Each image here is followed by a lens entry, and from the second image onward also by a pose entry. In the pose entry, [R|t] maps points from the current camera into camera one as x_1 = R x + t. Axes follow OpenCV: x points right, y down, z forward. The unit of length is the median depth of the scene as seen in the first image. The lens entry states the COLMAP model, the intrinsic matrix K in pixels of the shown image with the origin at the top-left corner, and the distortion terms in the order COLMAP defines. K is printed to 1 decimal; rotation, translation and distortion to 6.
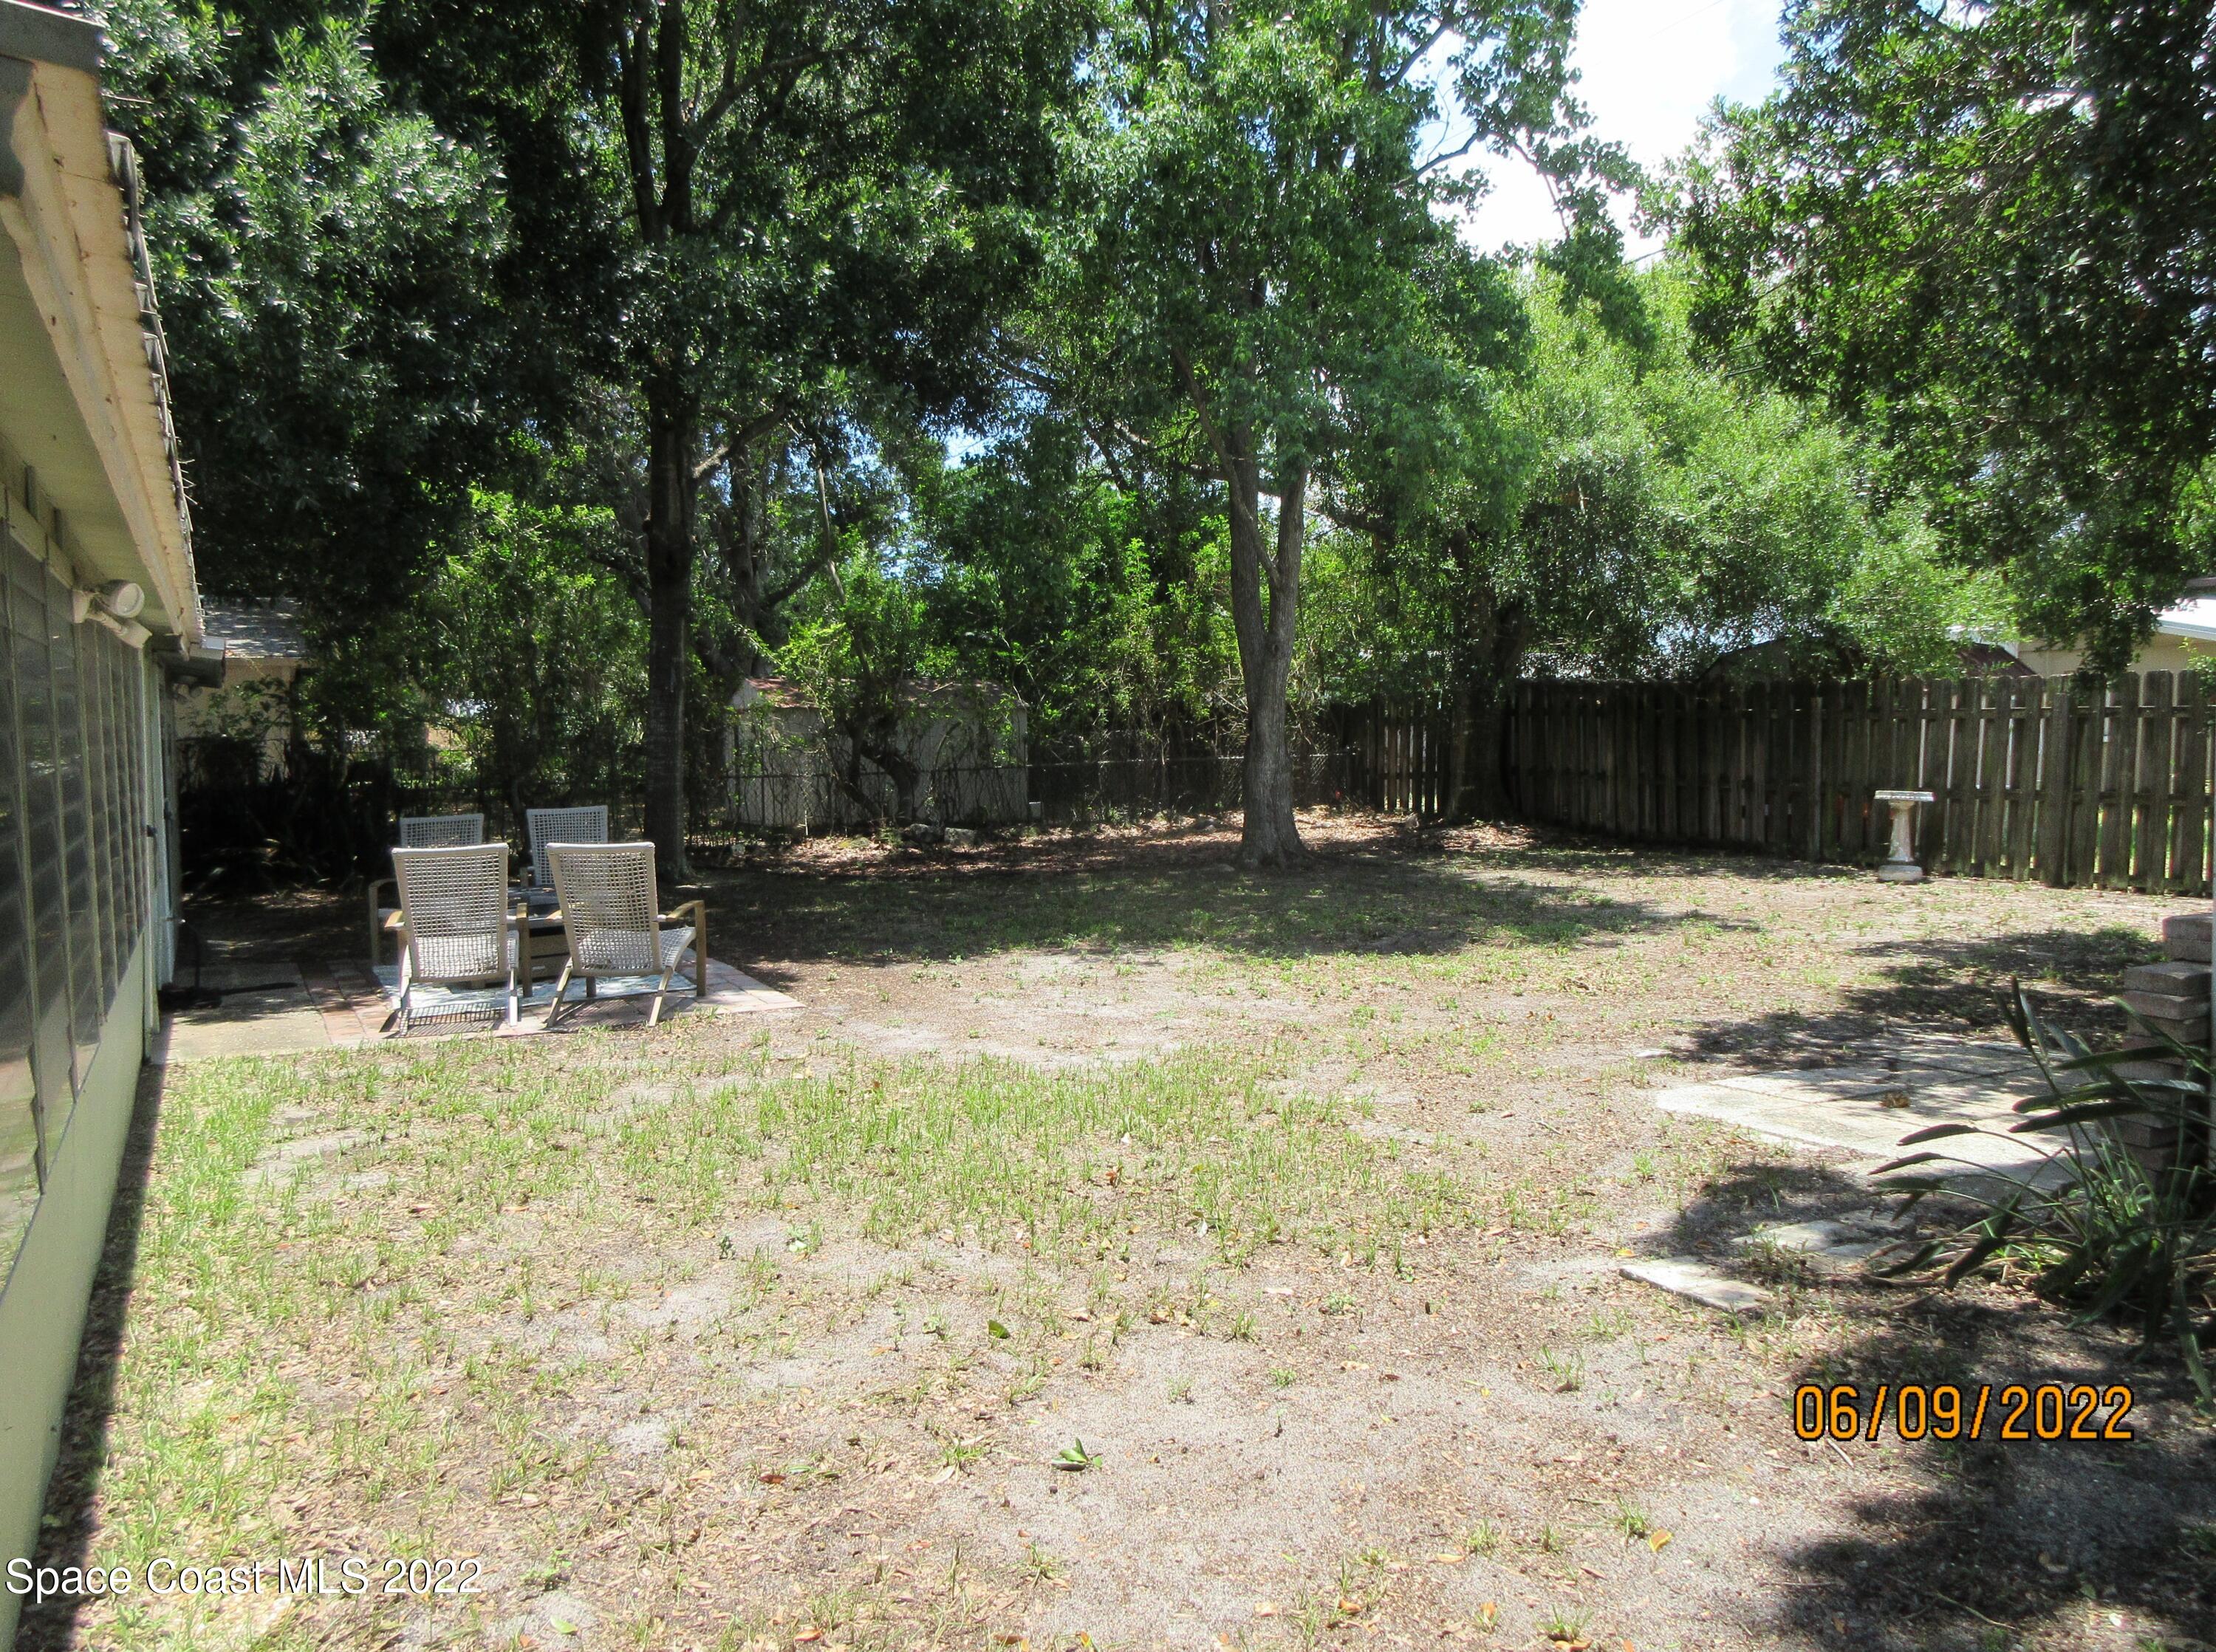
lens RADIAL K [[1782.3, 0, 1112.7], [0, 1782.3, 799.8], [0, 0, 1]] dist [0.006537, 0.011376]
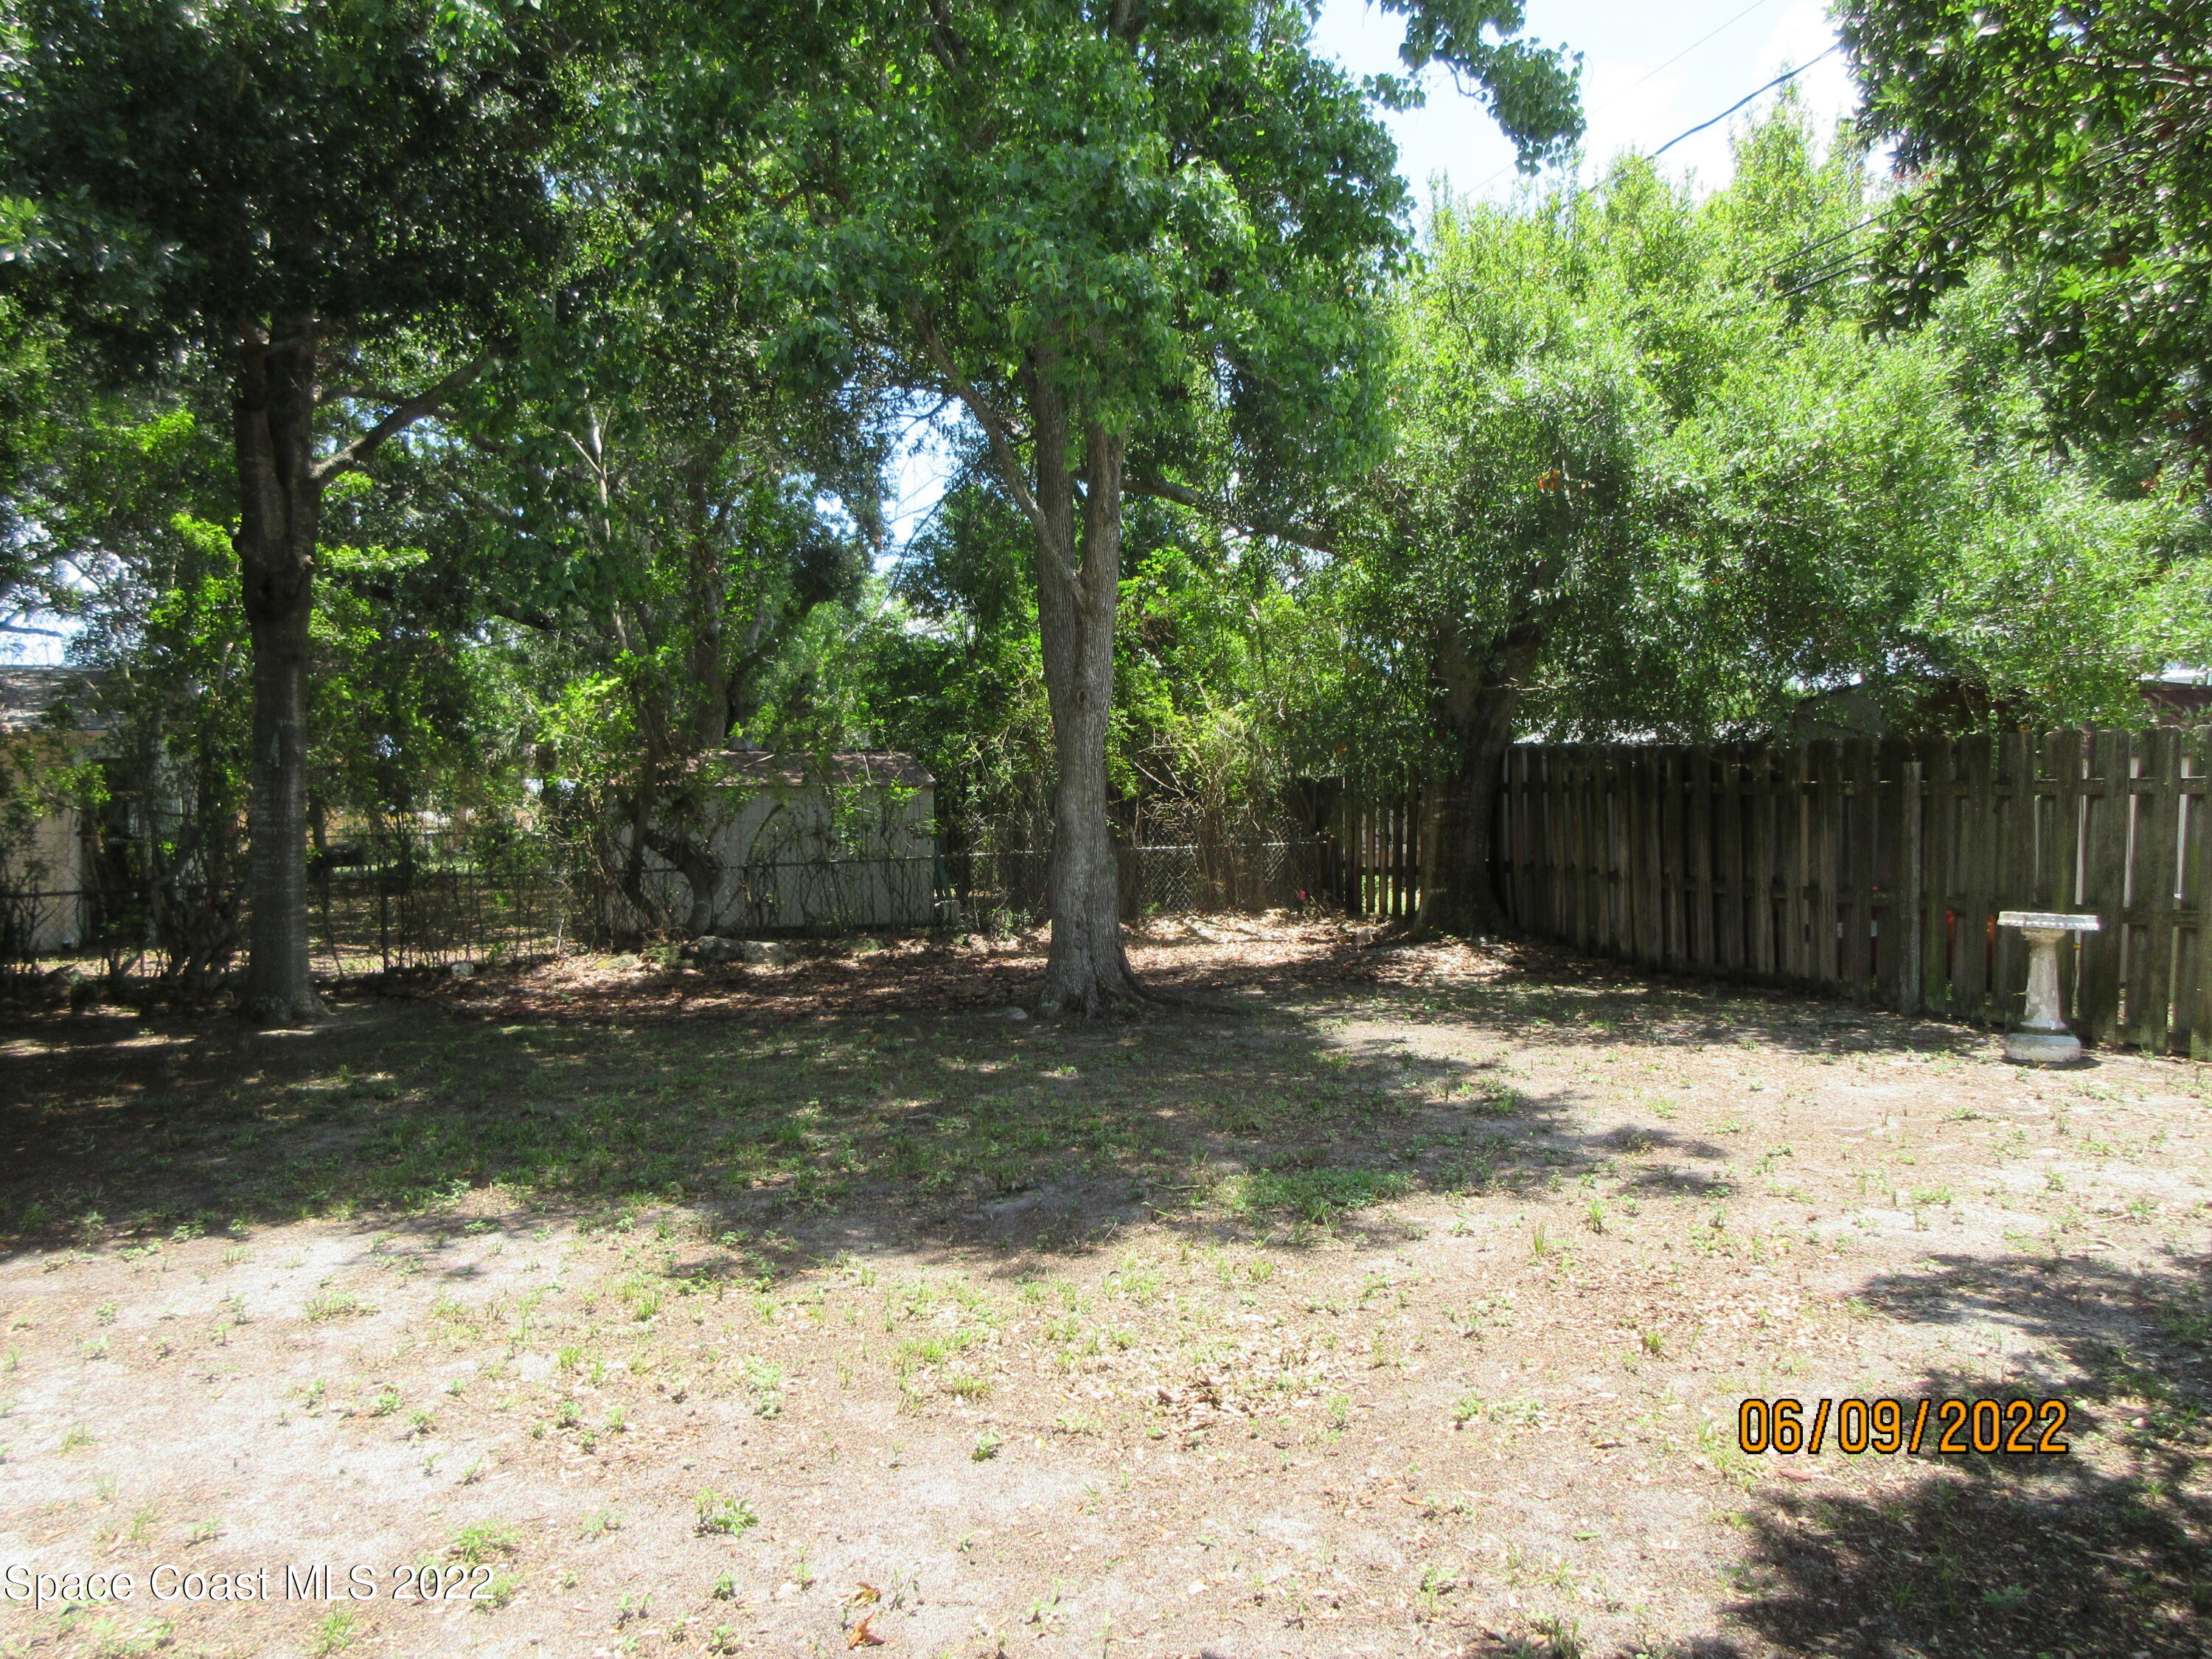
lens RADIAL K [[1646.5, 0, 1115.0], [0, 1646.5, 834.3], [0, 0, 1]] dist [0.007868, -0.010404]
pose [[0.991435, -0.001915, -0.130590, 0.200943], [-0.000854, 0.999776, -0.021150, -0.019707], [0.130602, 0.021081, 0.991211, 0.399124]]
